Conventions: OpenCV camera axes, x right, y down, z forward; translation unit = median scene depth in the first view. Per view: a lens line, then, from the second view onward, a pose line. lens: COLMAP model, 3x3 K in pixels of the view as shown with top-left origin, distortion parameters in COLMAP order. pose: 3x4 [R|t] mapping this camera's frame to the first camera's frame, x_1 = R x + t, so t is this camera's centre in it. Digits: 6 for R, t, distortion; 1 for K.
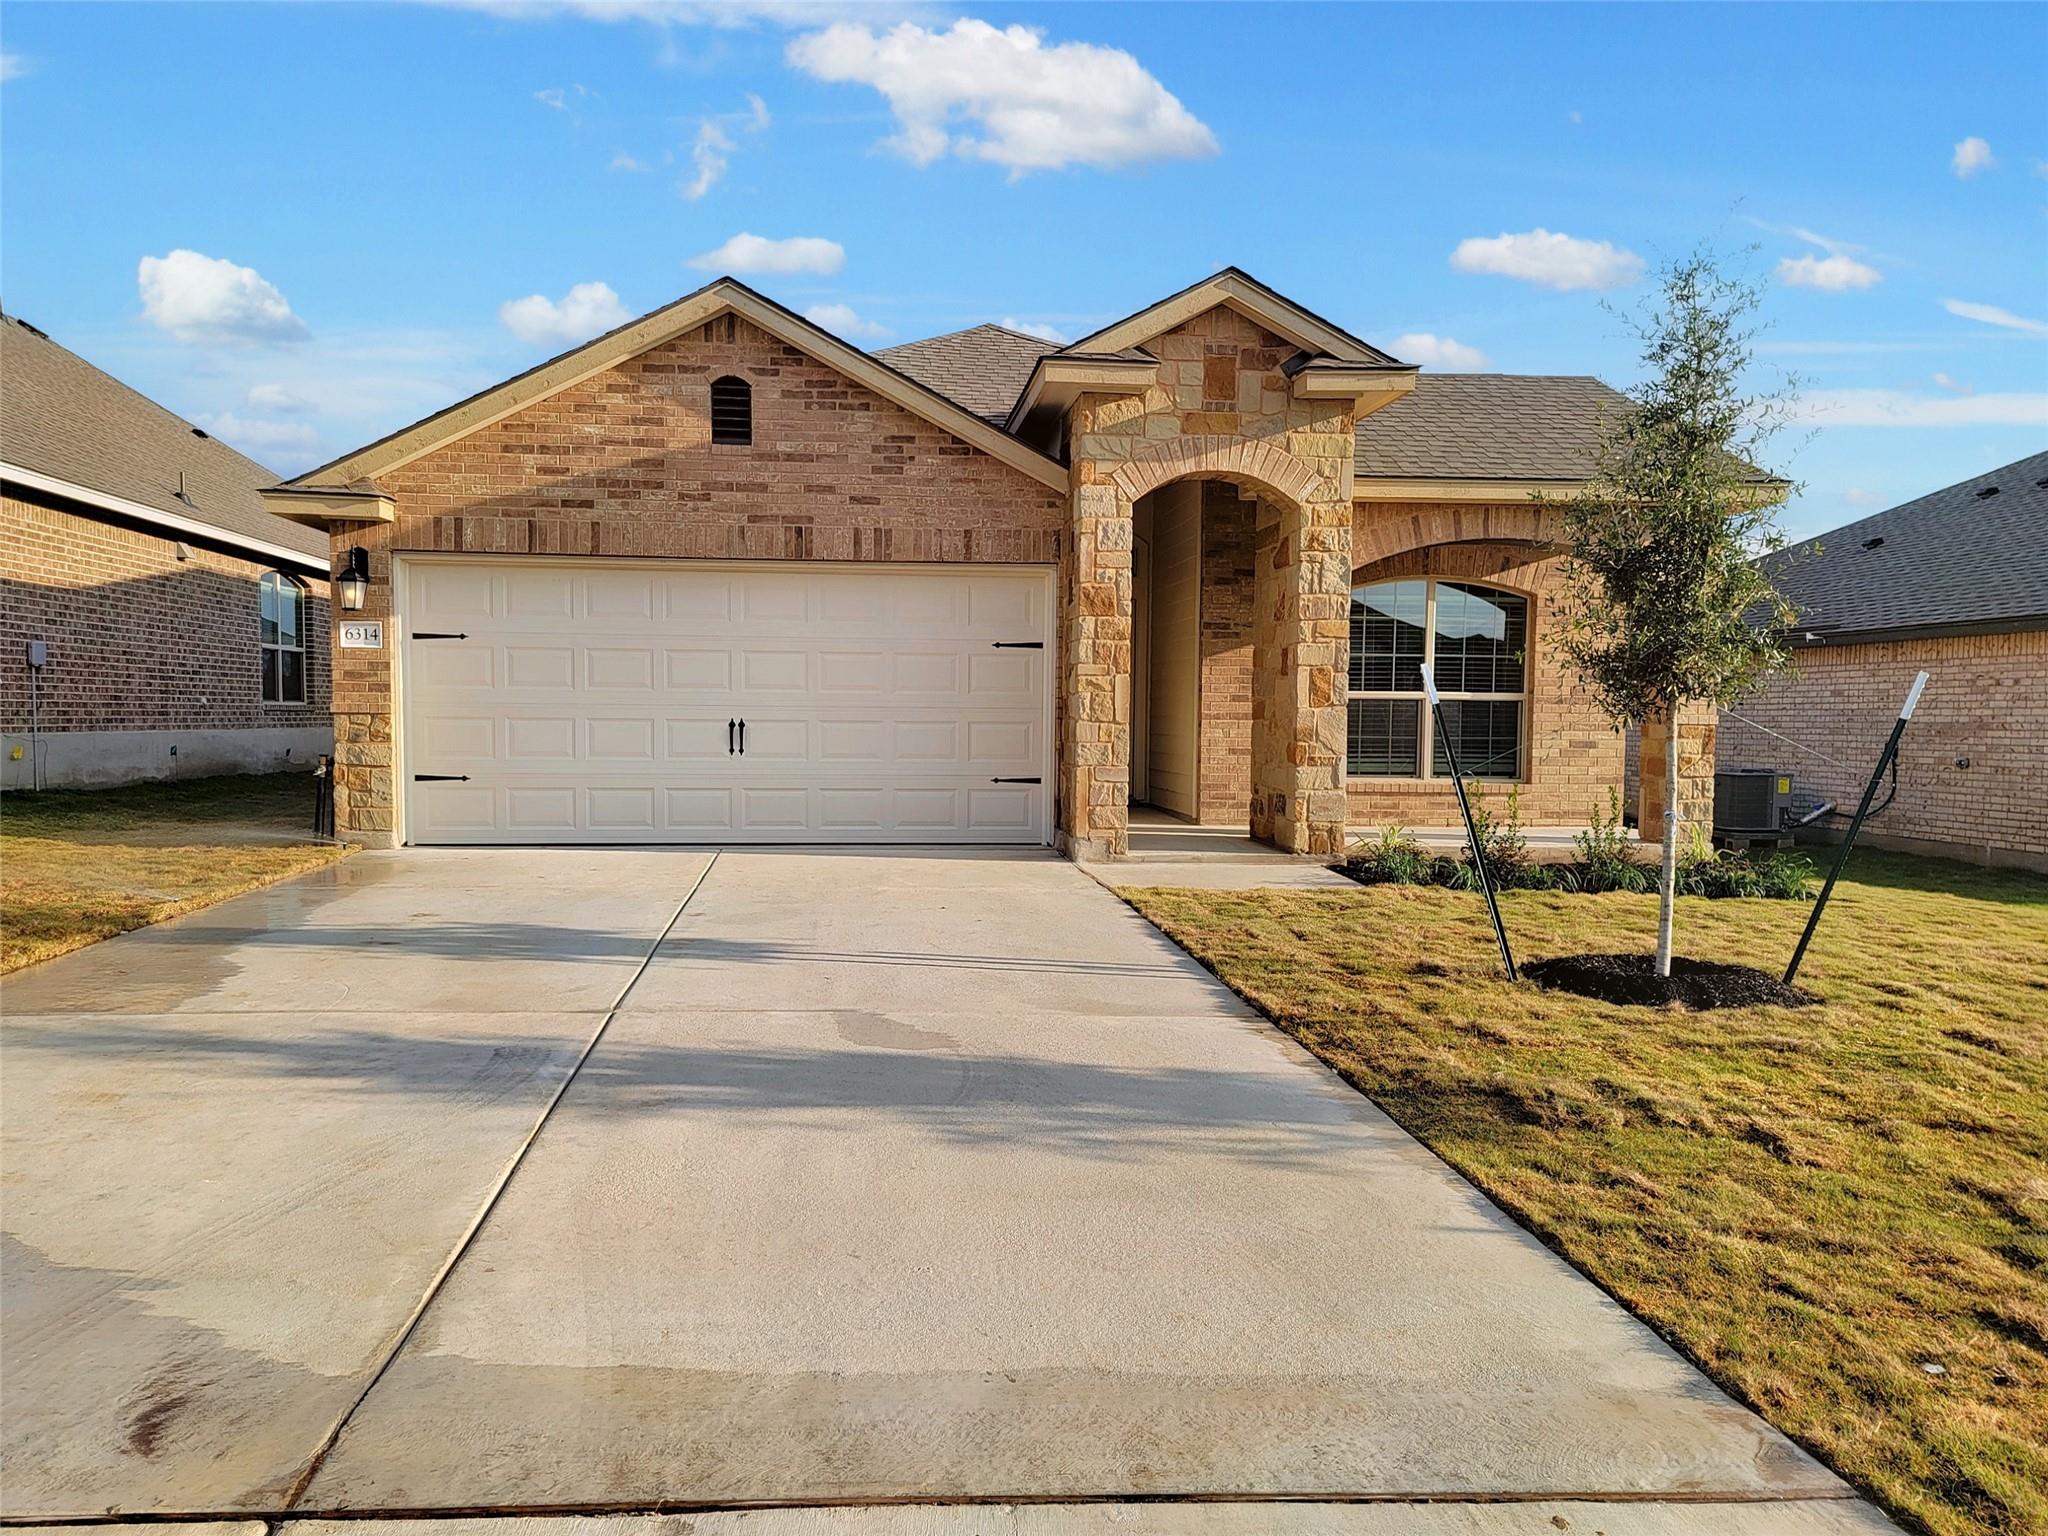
lens RADIAL K [[1401.0, 0, 1018.4], [0, 1401.0, 783.2], [0, 0, 1]] dist [0.062232, -0.000696]
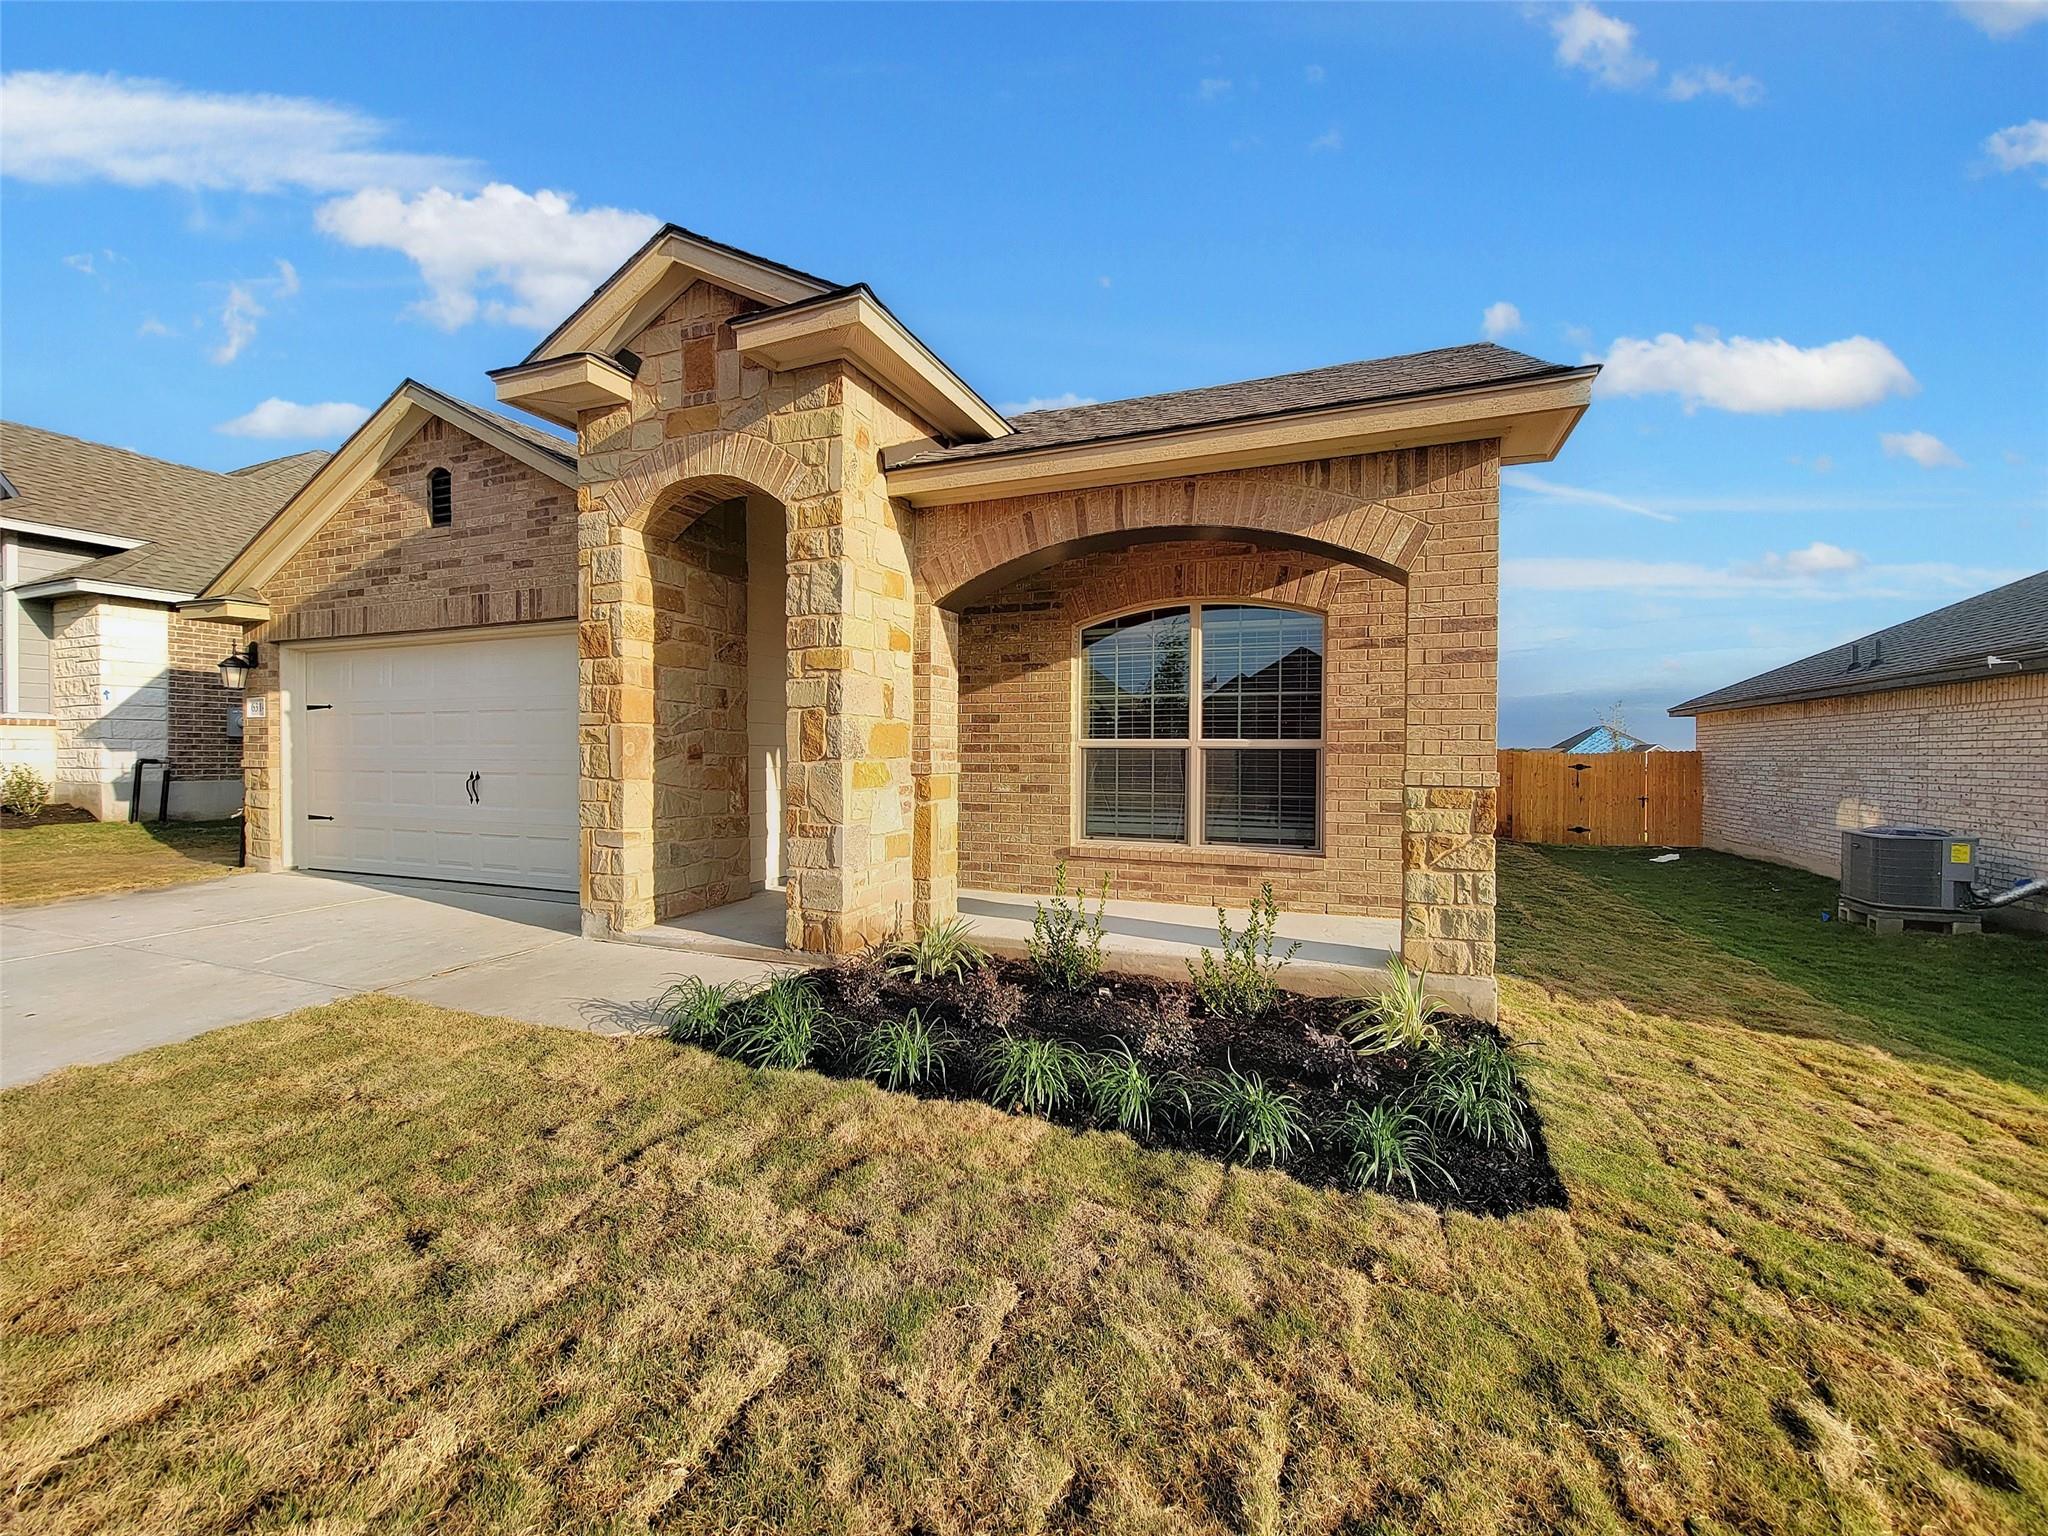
lens RADIAL K [[844.0, 0, 1026.5], [0, 844.0, 763.0], [0, 0, 1]] dist [-0.003062, 0.000314]
pose [[0.888743, -0.000737, -0.458405, 0.515602], [-0.018296, 0.999145, -0.037078, -0.037092], [0.458040, 0.041340, 0.887970, 0.625062]]
